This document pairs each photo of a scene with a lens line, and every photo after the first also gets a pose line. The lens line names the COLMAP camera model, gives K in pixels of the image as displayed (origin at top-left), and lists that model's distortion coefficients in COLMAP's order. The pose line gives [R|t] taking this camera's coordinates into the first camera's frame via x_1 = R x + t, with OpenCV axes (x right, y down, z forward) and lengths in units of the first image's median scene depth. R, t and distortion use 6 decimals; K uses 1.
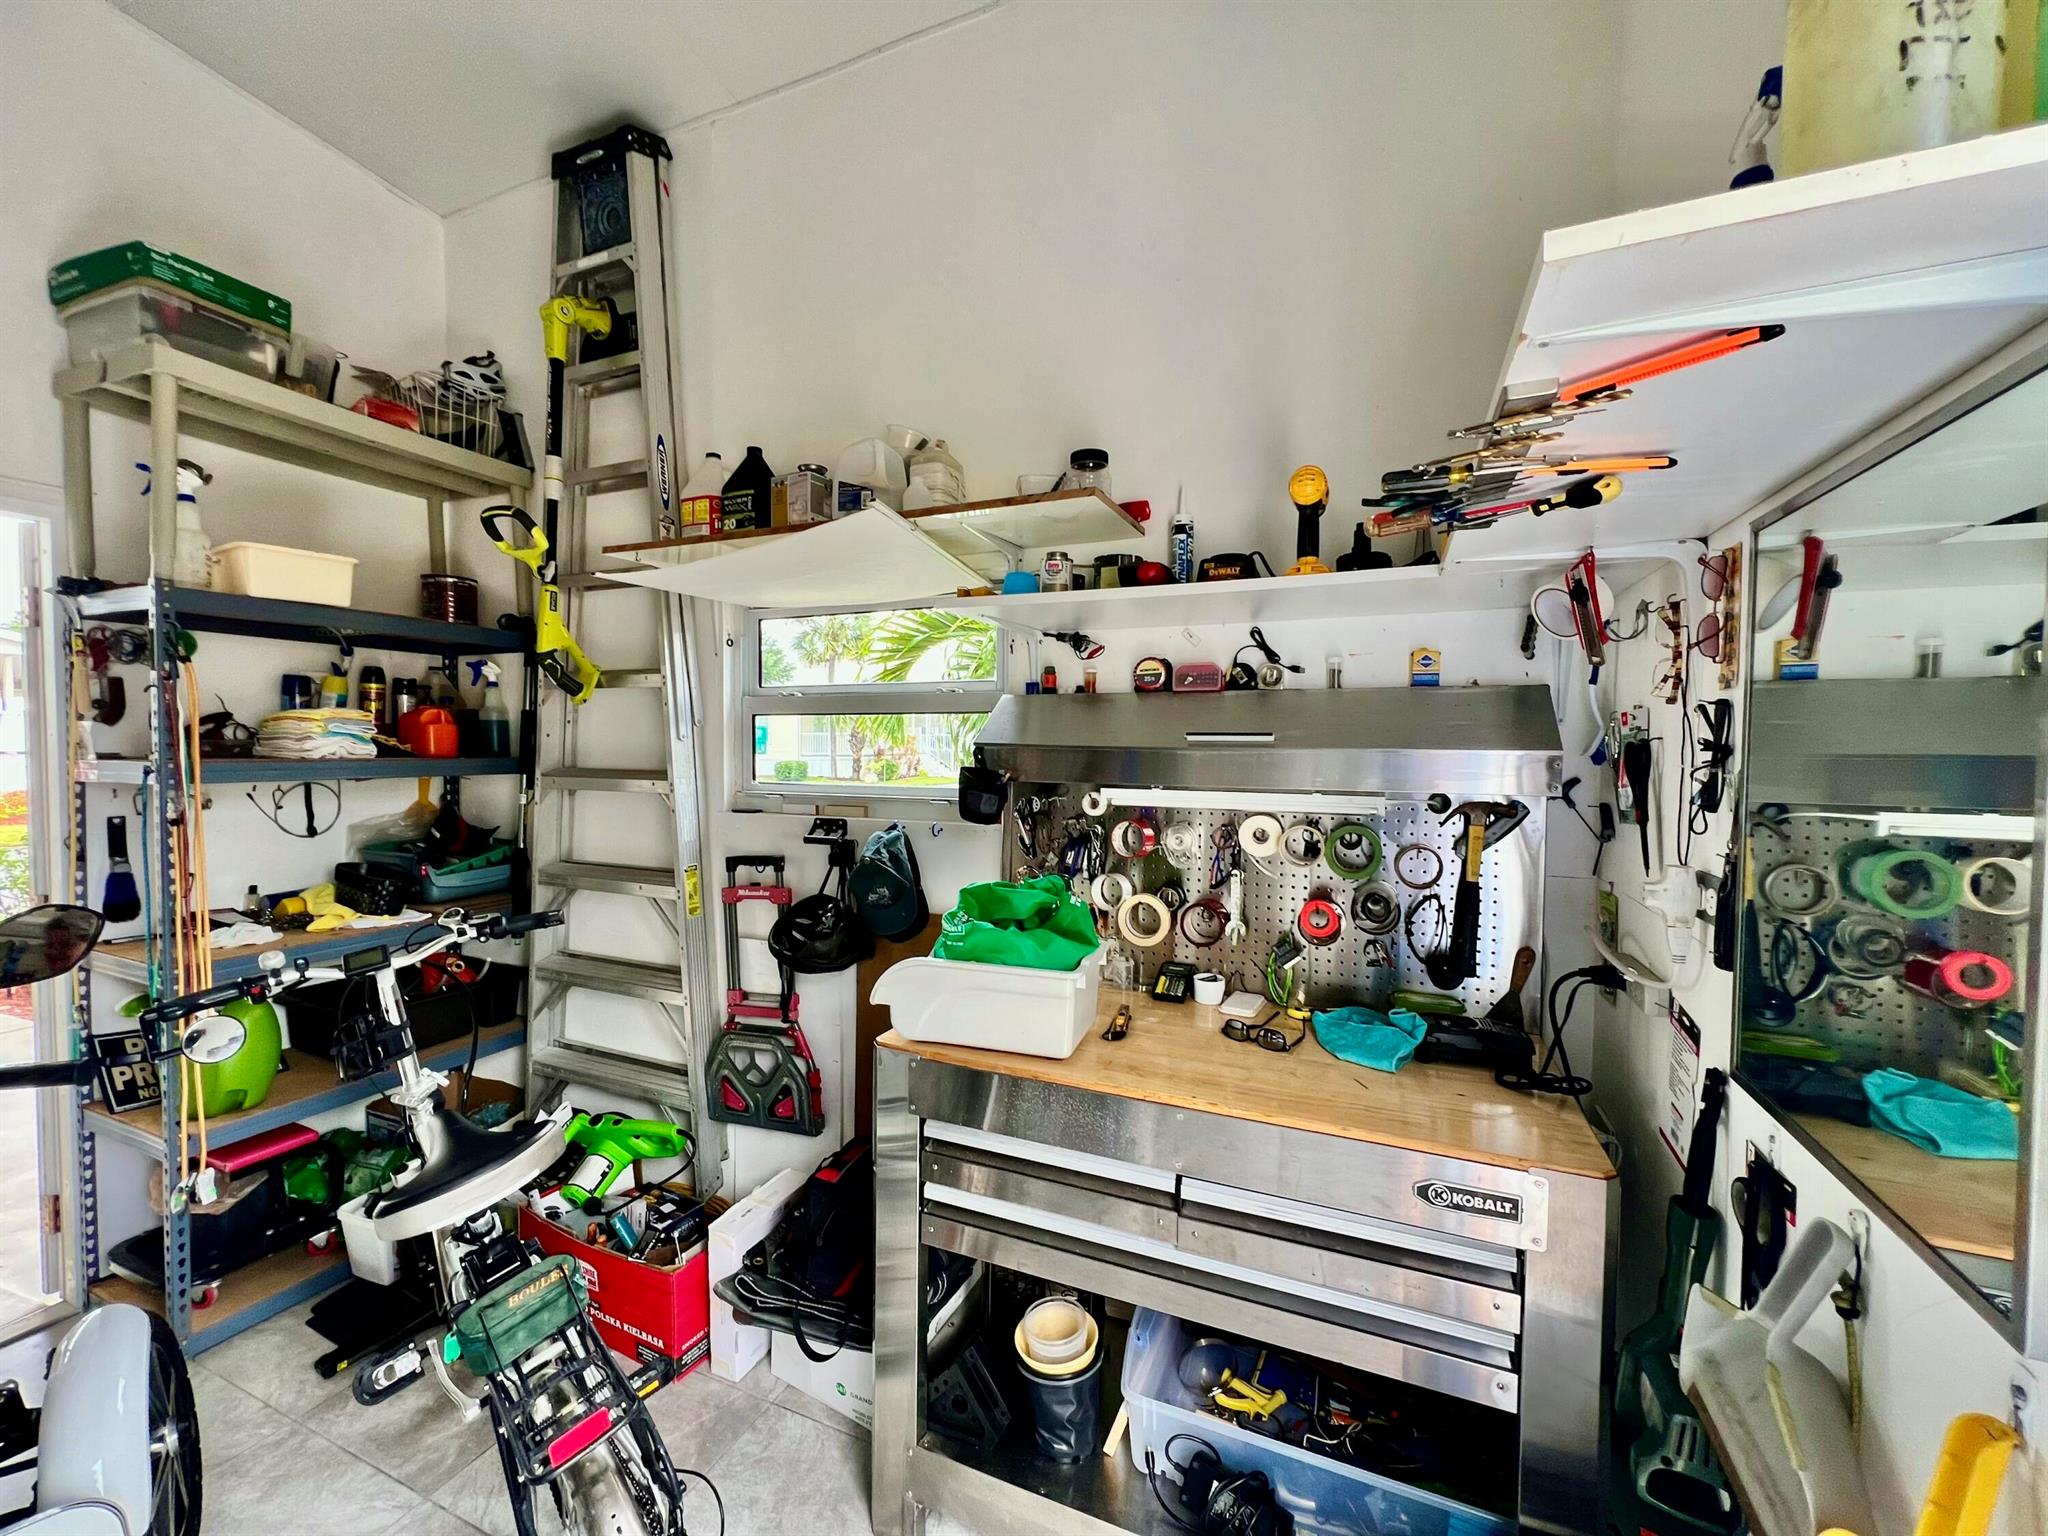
lens RADIAL K [[815.8, 0, 1032.9], [0, 815.8, 780.1], [0, 0, 1]] dist [-0.000448, 0.000369]
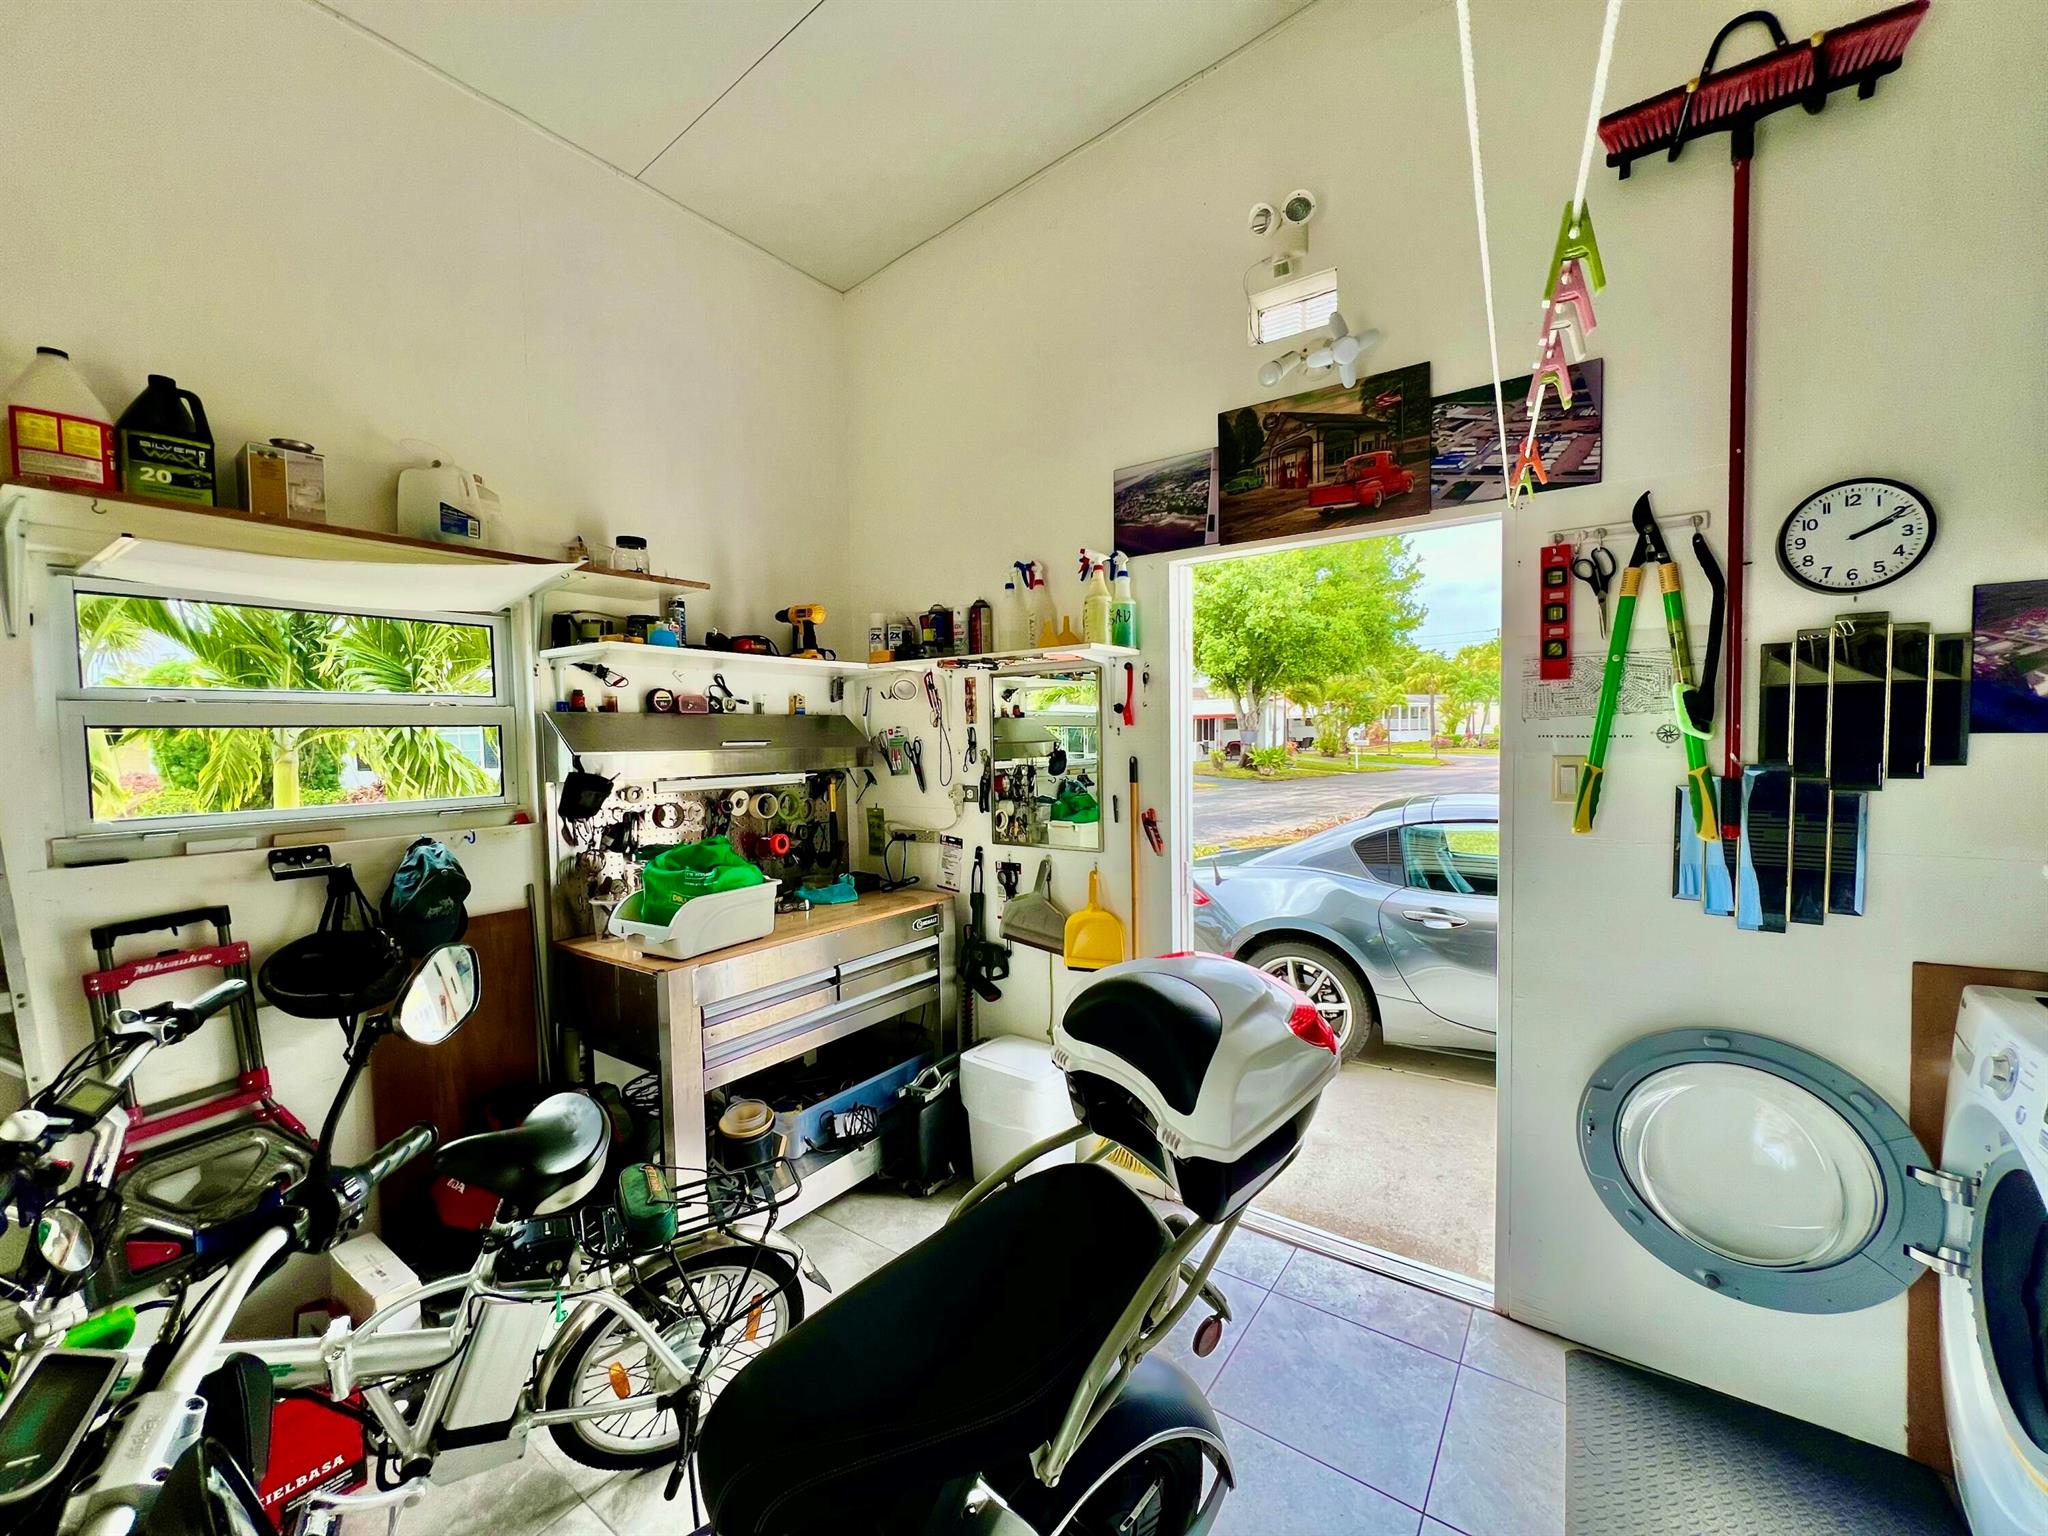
lens RADIAL K [[815.8, 0, 1024.3], [0, 815.8, 767.4], [0, 0, 1]] dist [-0.000448, 0.000369]
pose [[0.215790, -0.052117, 0.975048, -1.062659], [0.061103, 0.997338, 0.039786, -0.028954], [-0.974526, 0.050993, 0.218401, 0.066667]]
